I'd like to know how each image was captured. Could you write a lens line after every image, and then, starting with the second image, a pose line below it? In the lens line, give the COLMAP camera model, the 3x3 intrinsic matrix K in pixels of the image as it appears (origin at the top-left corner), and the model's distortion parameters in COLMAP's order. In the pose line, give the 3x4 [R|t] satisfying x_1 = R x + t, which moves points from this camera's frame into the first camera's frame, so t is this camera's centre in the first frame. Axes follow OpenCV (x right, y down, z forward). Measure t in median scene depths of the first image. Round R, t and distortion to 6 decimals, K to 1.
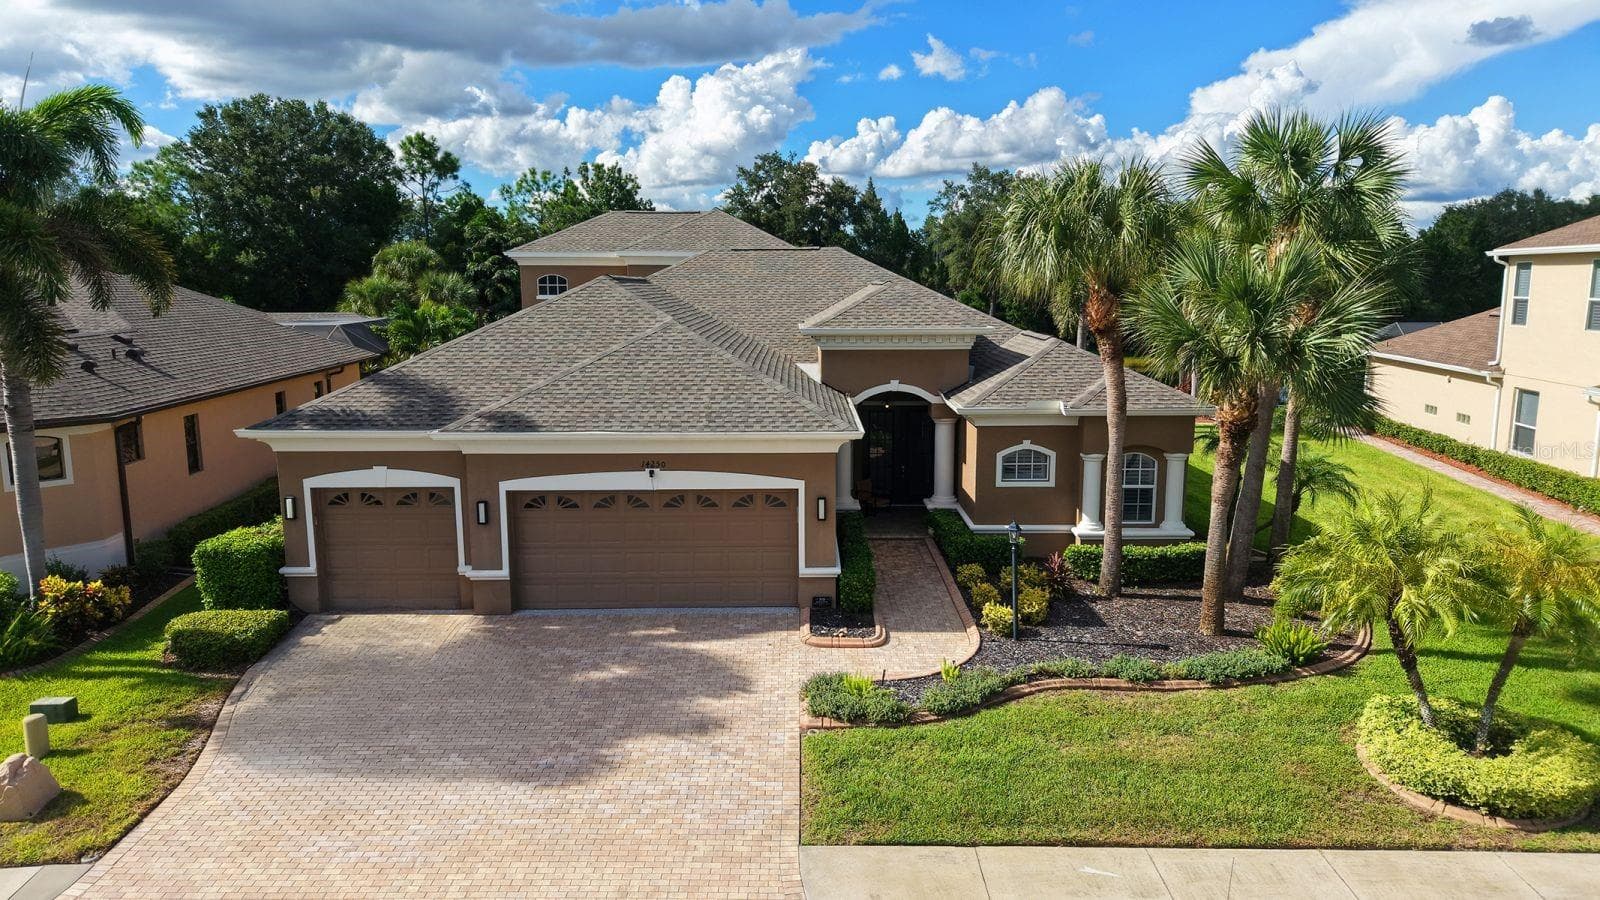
lens RADIAL K [[1085.1, 0, 800.0], [0, 1085.1, 450.0], [0, 0, 1]] dist [0.002227, 0.001868]
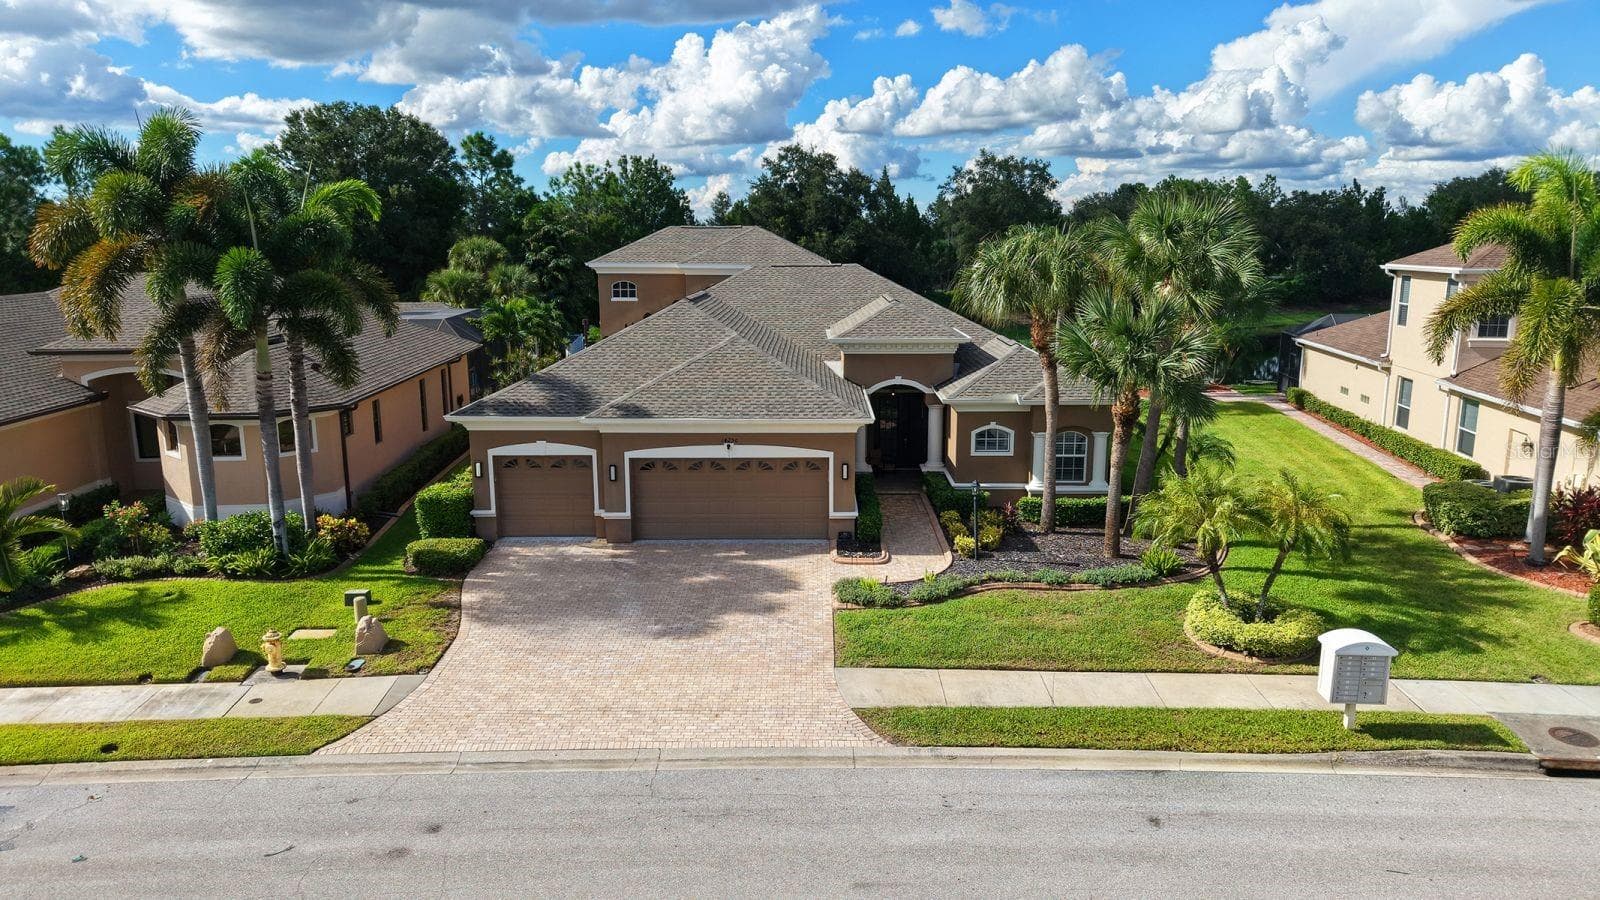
lens RADIAL K [[1095.0, 0, 800.0], [0, 1095.0, 450.0], [0, 0, 1]] dist [0.040422, -0.052928]
pose [[0.999901, 0.002352, -0.013894, -0.020219], [-0.001869, 0.999398, 0.034651, -0.024353], [0.013967, -0.034621, 0.999303, -0.460952]]
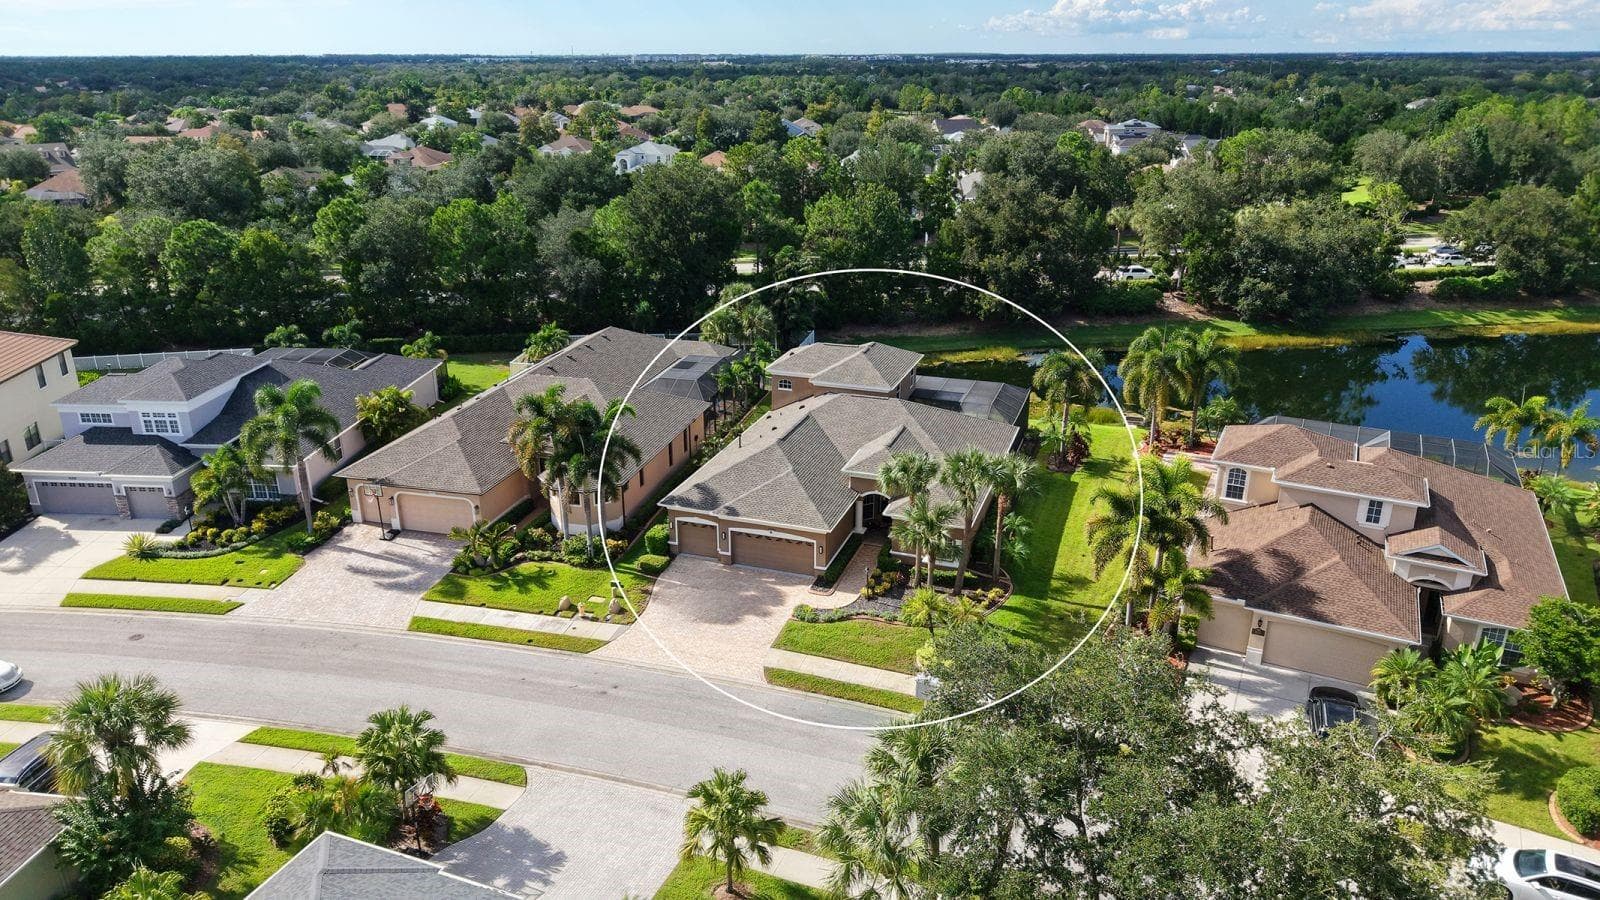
lens RADIAL K [[1172.2, 0, 794.8], [0, 1172.2, 410.6], [0, 0, 1]] dist [0.098794, -0.127334]
pose [[0.940632, 0.108138, -0.321741, 1.009827], [-0.050620, 0.981984, 0.182056, -0.967920], [0.335632, -0.154961, 0.929160, -2.168689]]
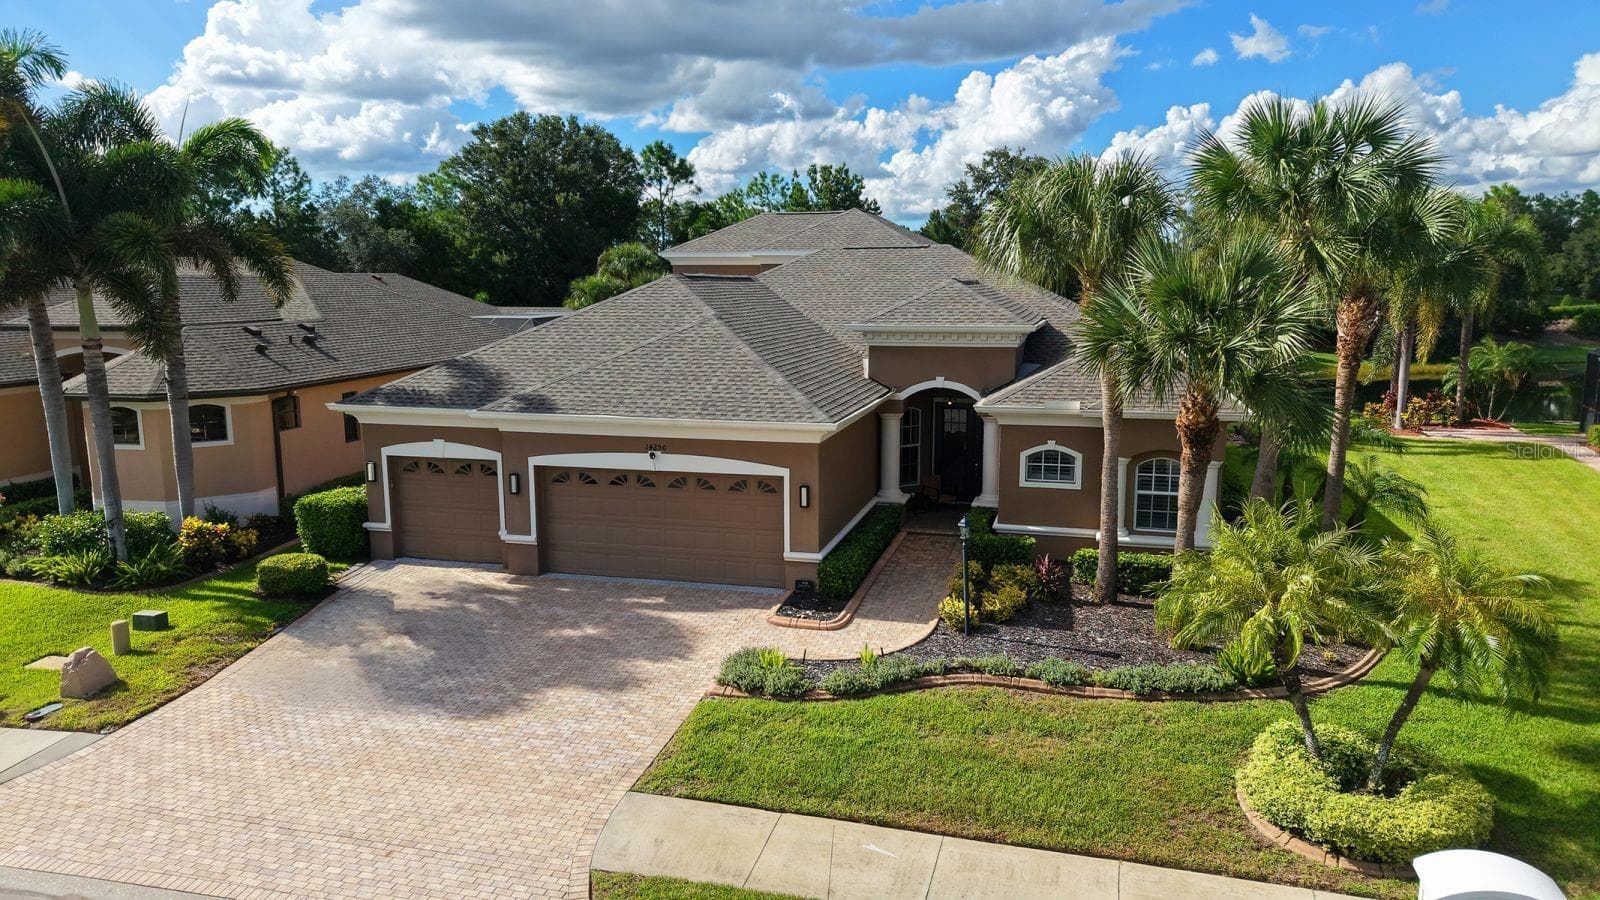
lens RADIAL K [[1087.7, 0, 800.0], [0, 1087.7, 450.0], [0, 0, 1]] dist [0.007674, 0.001085]
pose [[0.963785, 0.041658, -0.263407, 0.287577], [-0.041320, 0.999123, 0.006826, 0.002616], [0.263460, 0.004305, 0.964661, -0.014176]]
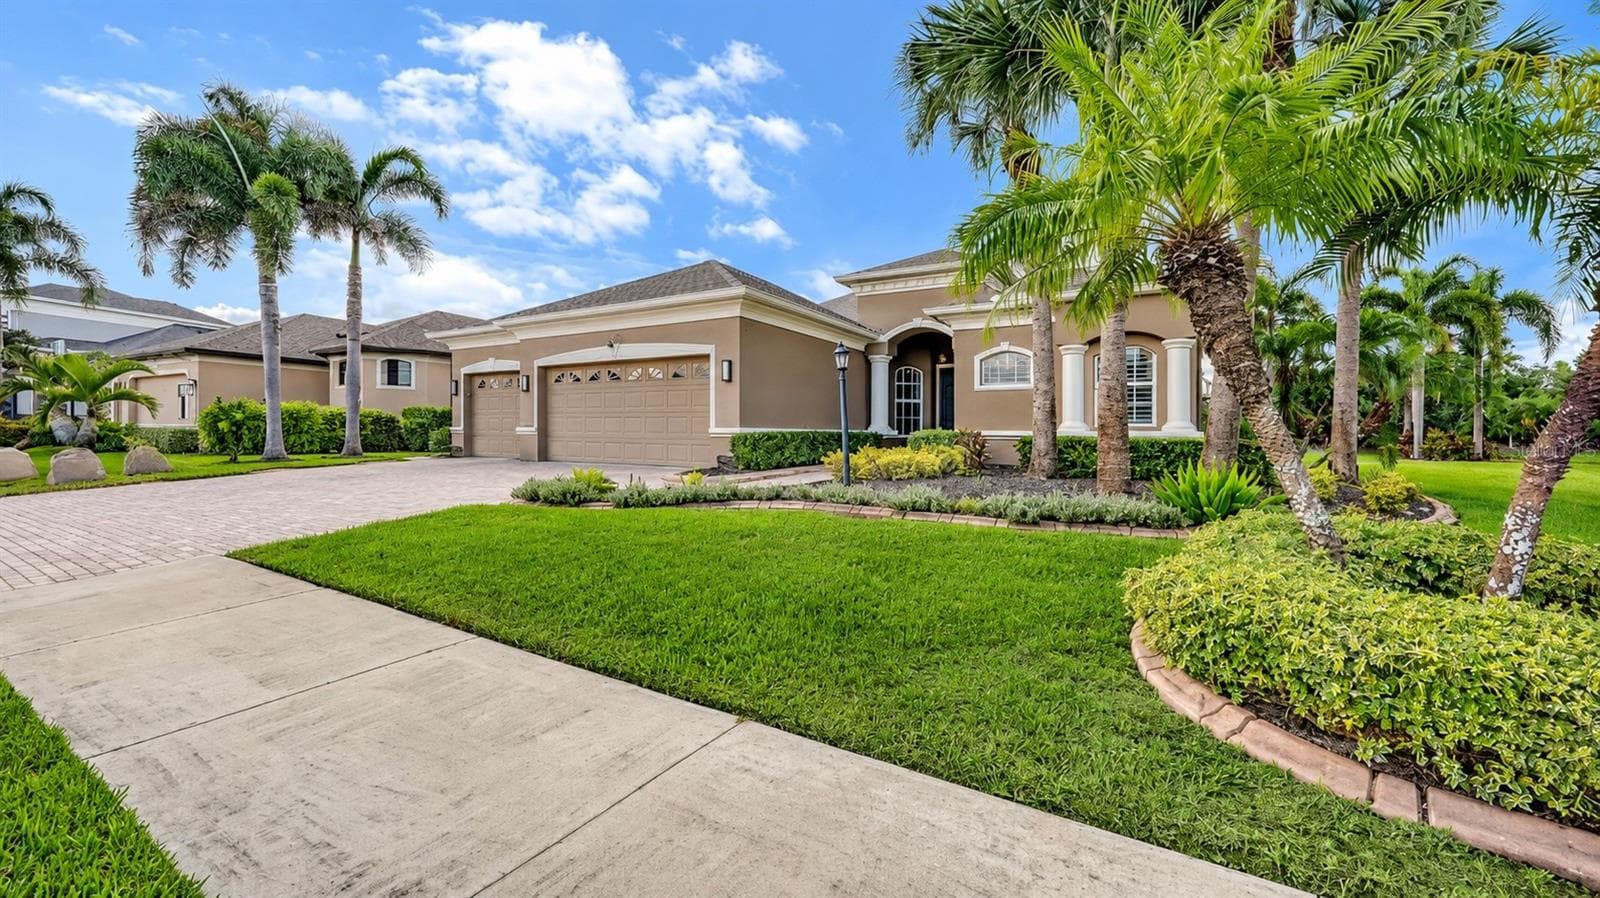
lens RADIAL K [[615.5, 0, 800.0], [0, 615.5, 449.0], [0, 0, 1]] dist [0.000418, 0.000001]
pose [[0.860531, 0.019075, -0.509040, 0.391167], [-0.086394, 0.990287, -0.108941, 0.190937], [0.502018, 0.137725, 0.853821, 0.521492]]
